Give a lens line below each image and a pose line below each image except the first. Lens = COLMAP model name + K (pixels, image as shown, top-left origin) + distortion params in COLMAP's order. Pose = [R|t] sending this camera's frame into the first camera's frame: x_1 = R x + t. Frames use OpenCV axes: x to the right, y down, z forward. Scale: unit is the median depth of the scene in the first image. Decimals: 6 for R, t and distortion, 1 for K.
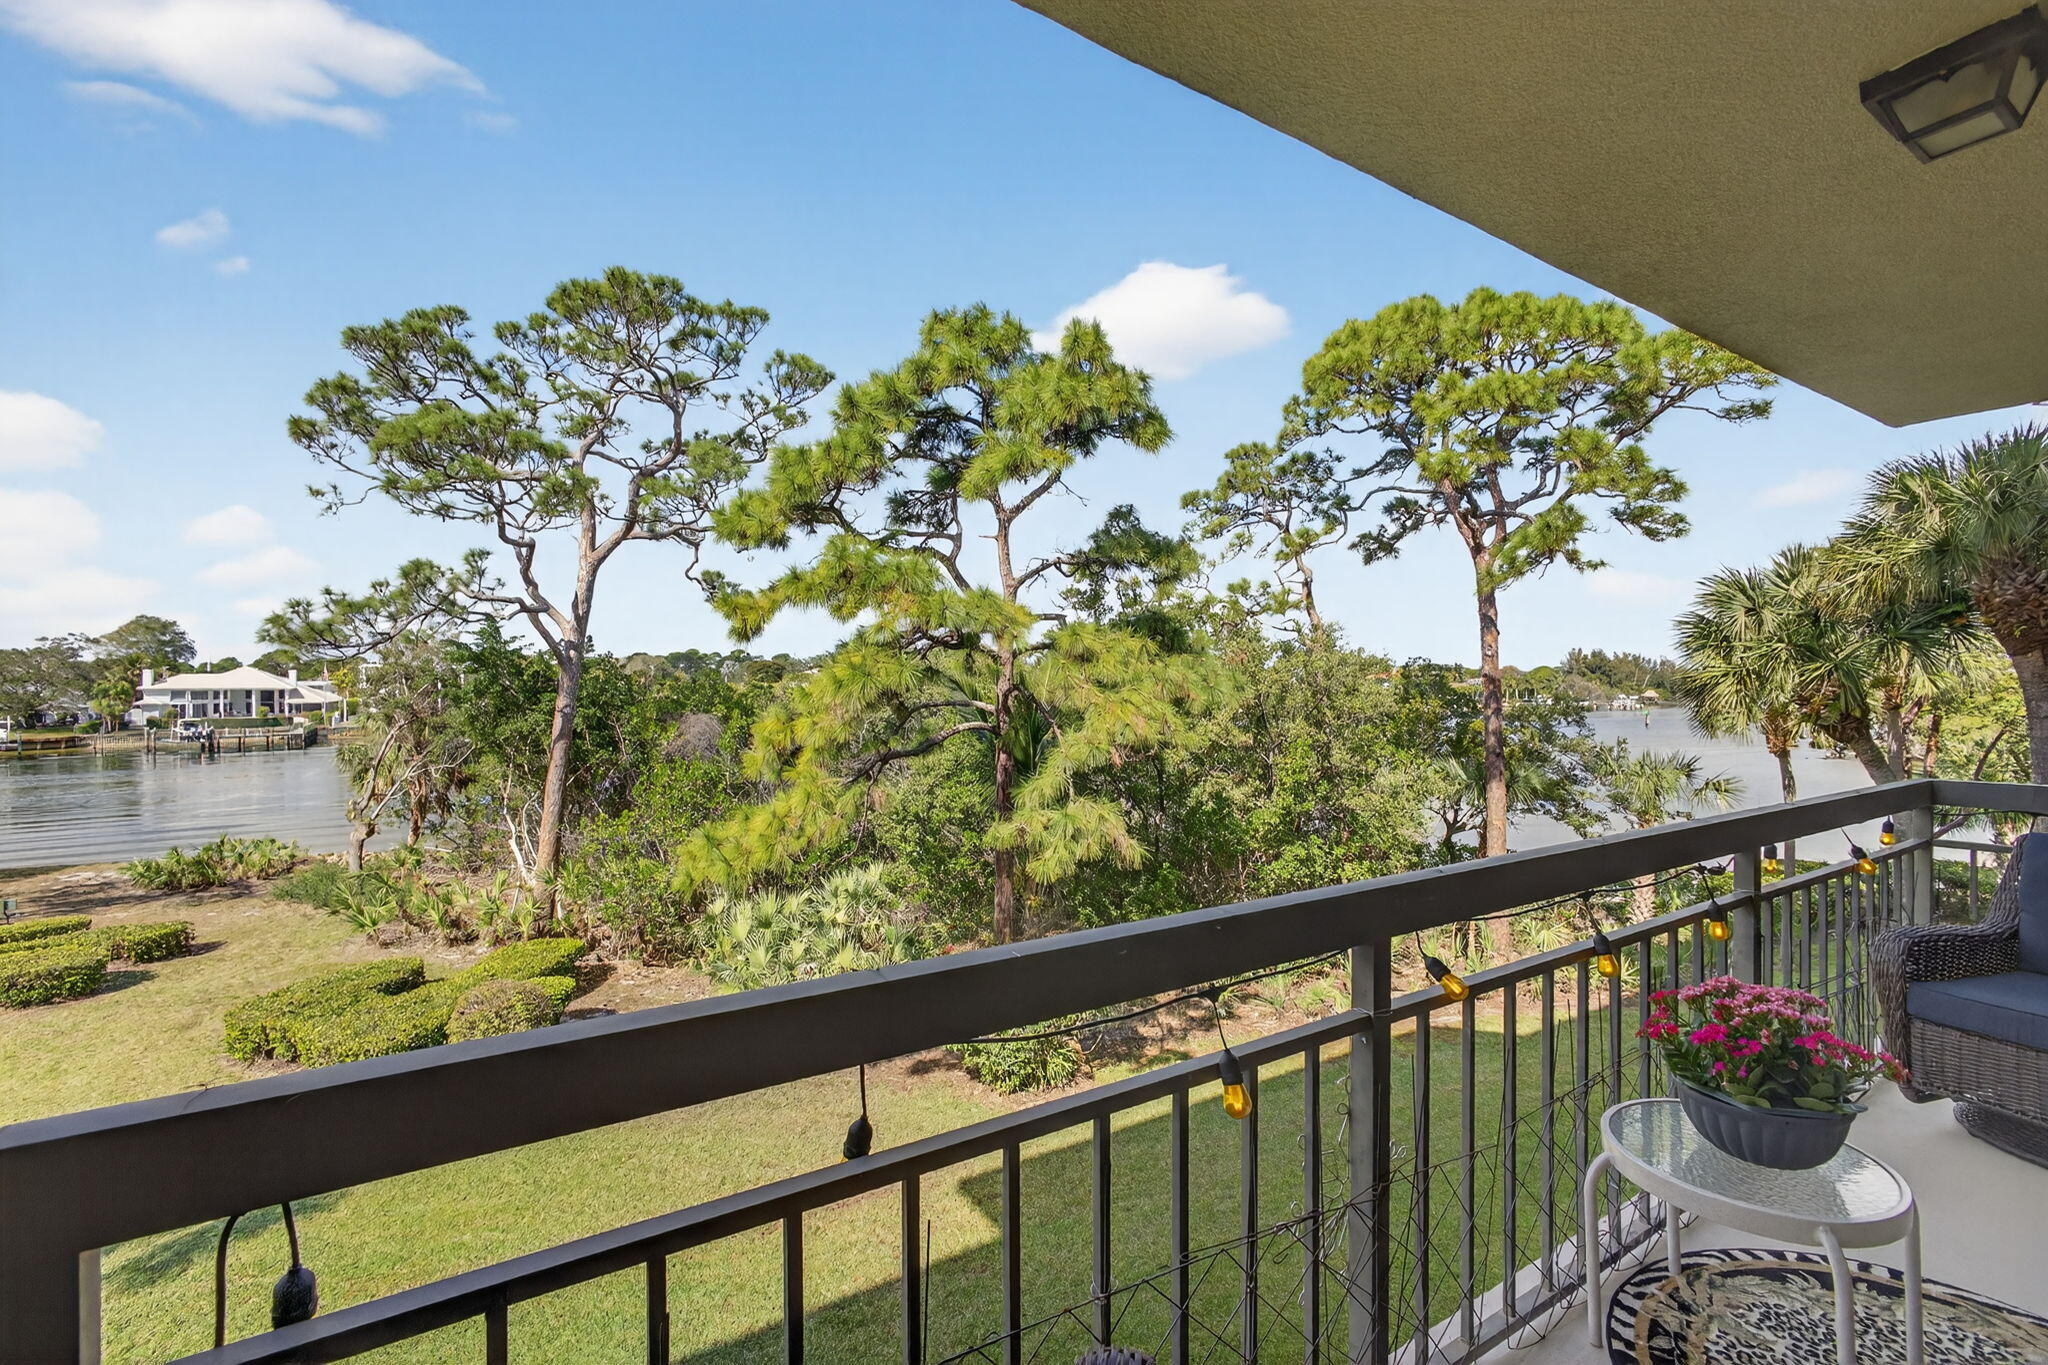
lens RADIAL K [[886.1, 0, 1044.9], [0, 886.1, 689.5], [0, 0, 1]] dist [-0.015891, 0.005245]
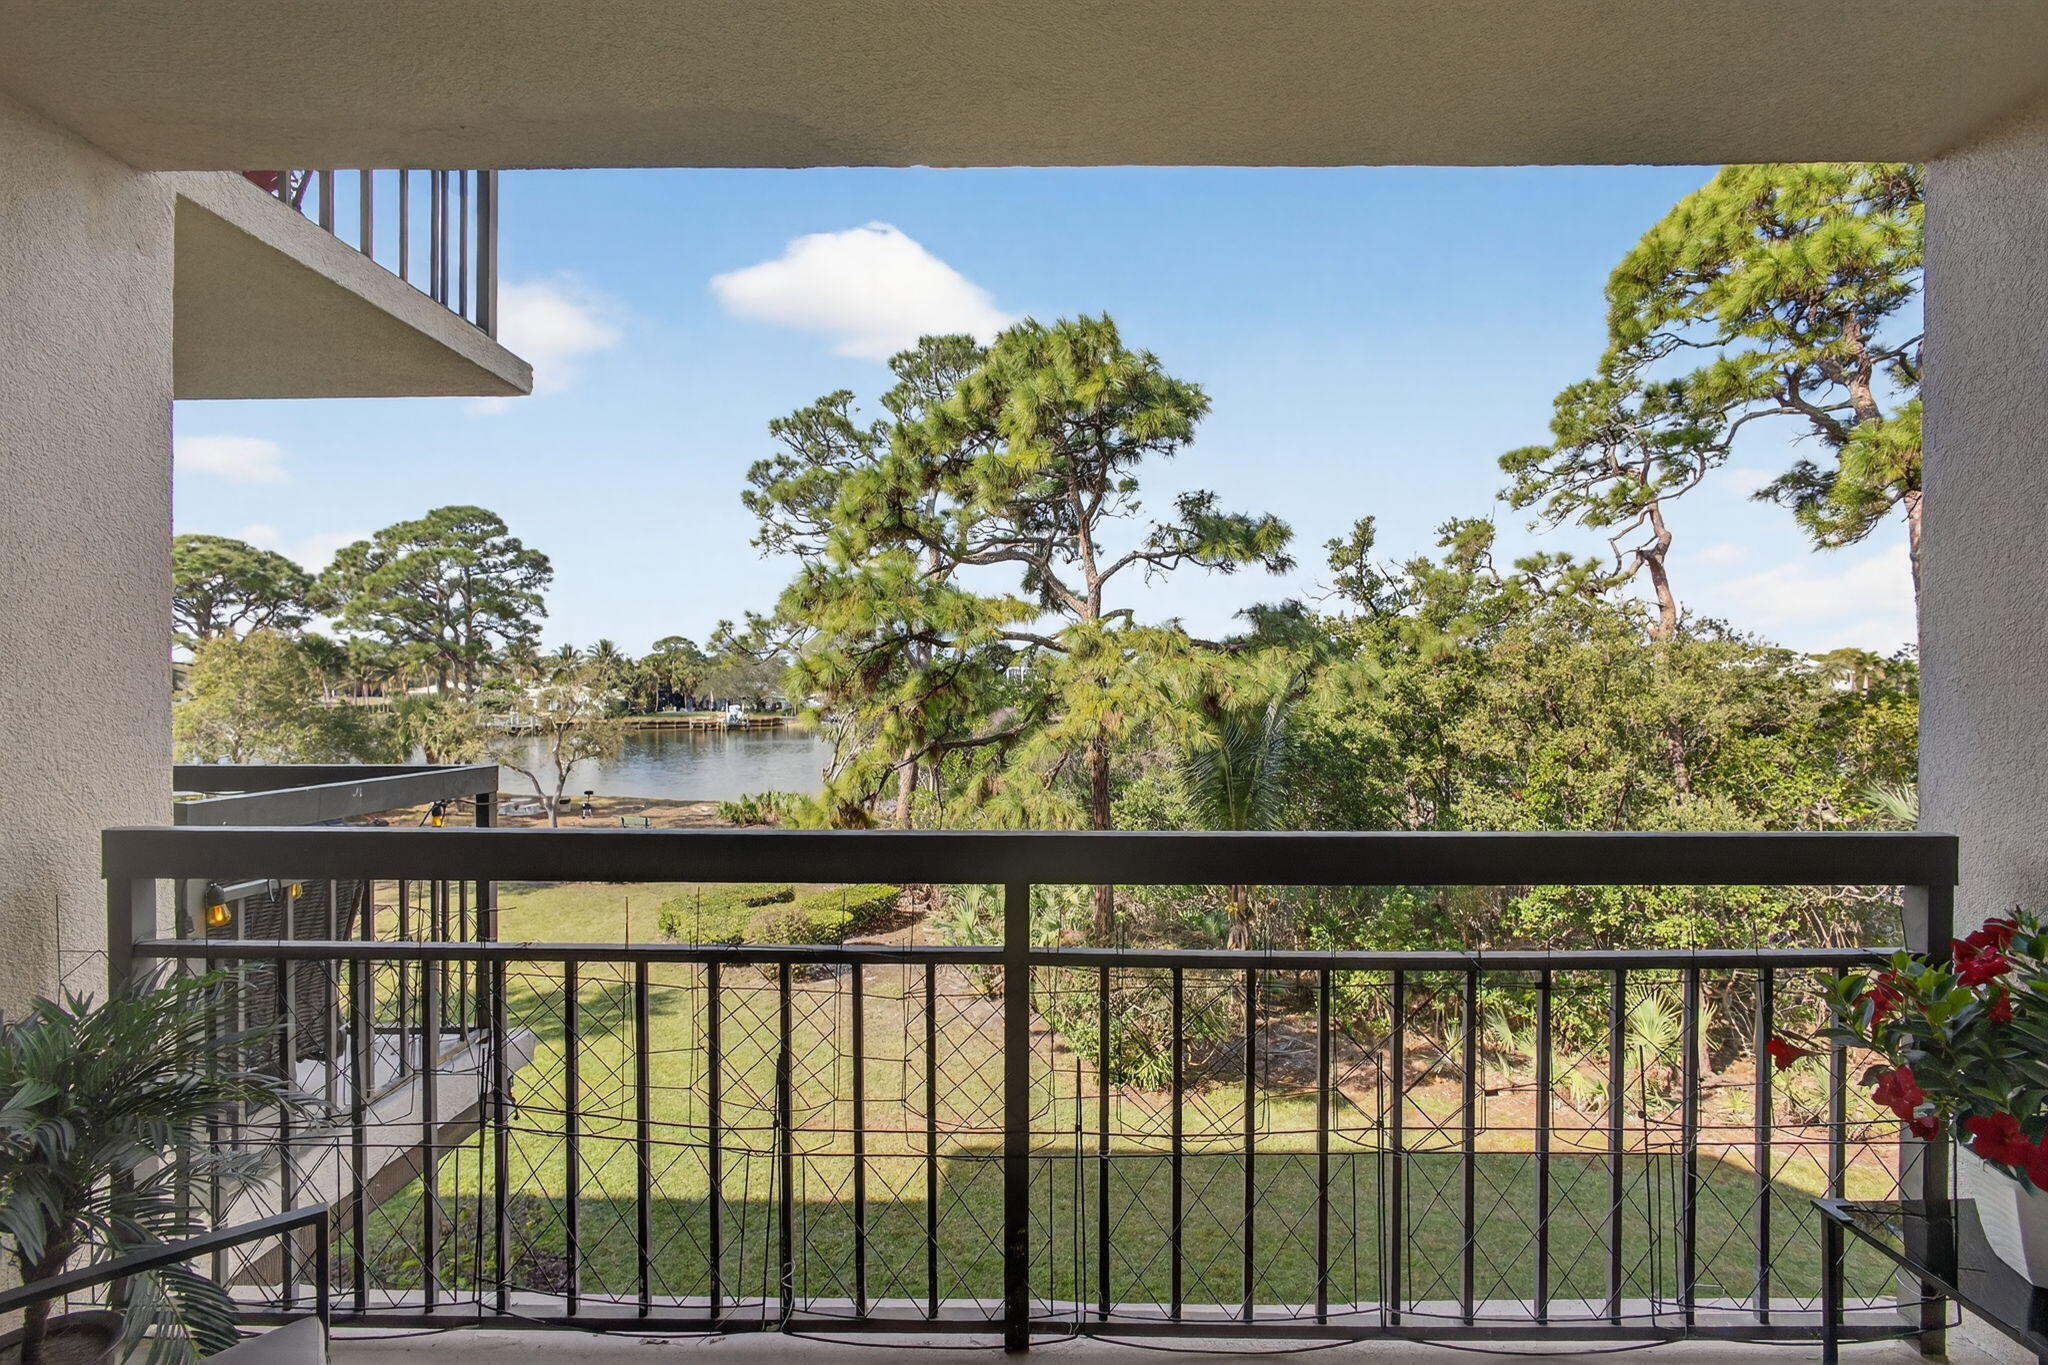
lens RADIAL K [[866.4, 0, 1022.4], [0, 866.4, 684.8], [0, 0, 1]] dist [-0.011856, 0.005510]
pose [[0.839929, 0.003114, -0.542687, 0.249191], [-0.005388, 0.999982, -0.002602, 0.001489], [0.542669, 0.005110, 0.839931, 0.071121]]
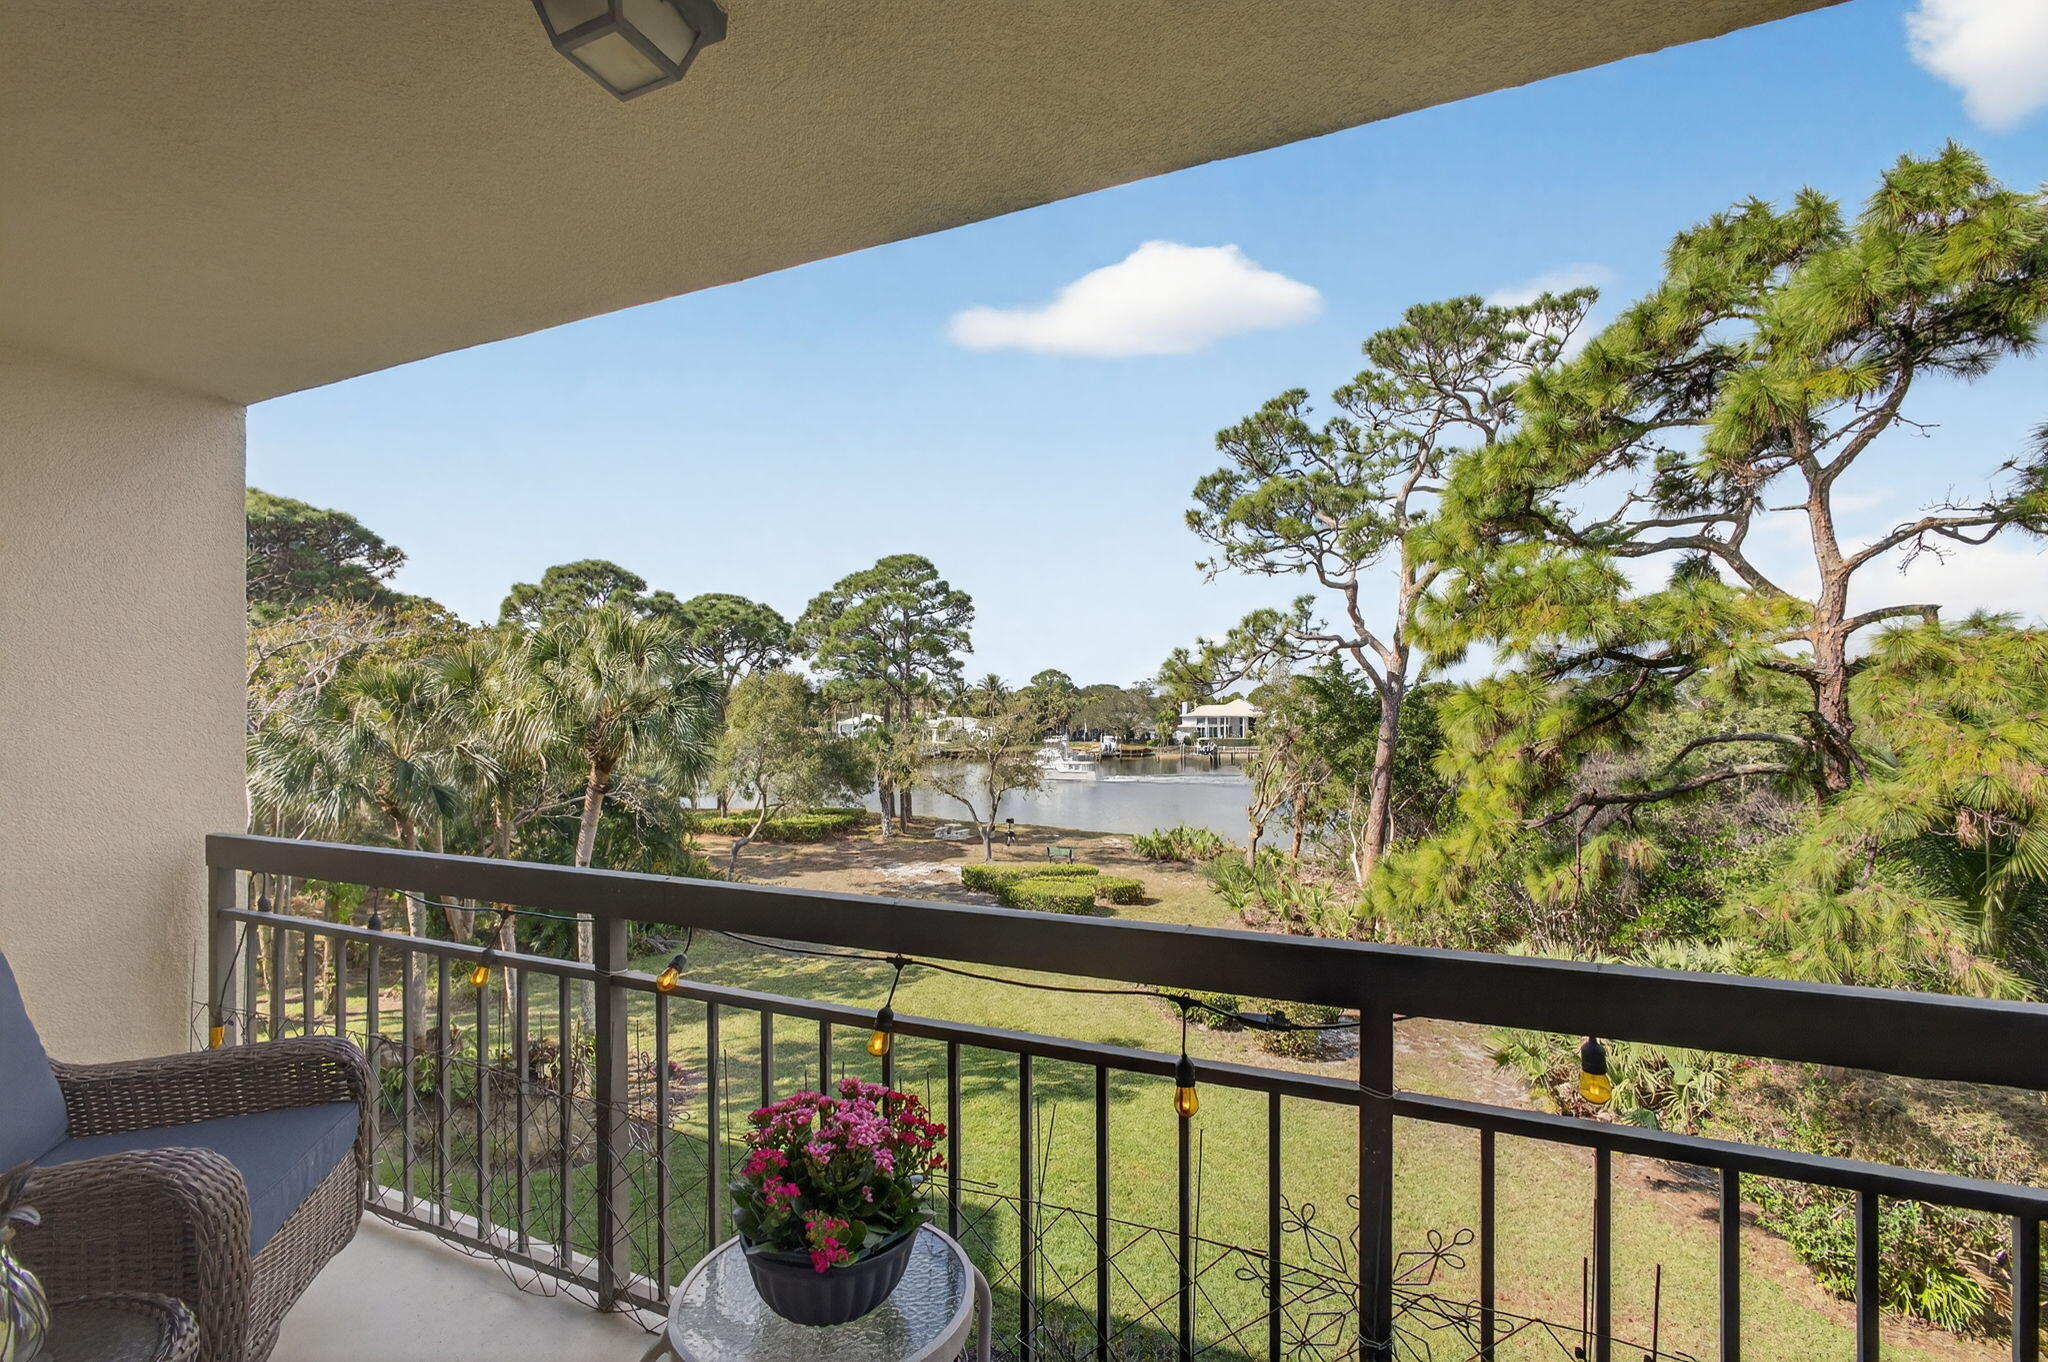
lens RADIAL K [[886.1, 0, 1017.1], [0, 886.1, 715.9], [0, 0, 1]] dist [-0.015891, 0.005245]
pose [[0.549758, 0.001707, -0.835323, 0.107128], [-0.003325, 0.999994, -0.000144, -0.000457], [0.835318, 0.002856, 0.549760, 0.046119]]
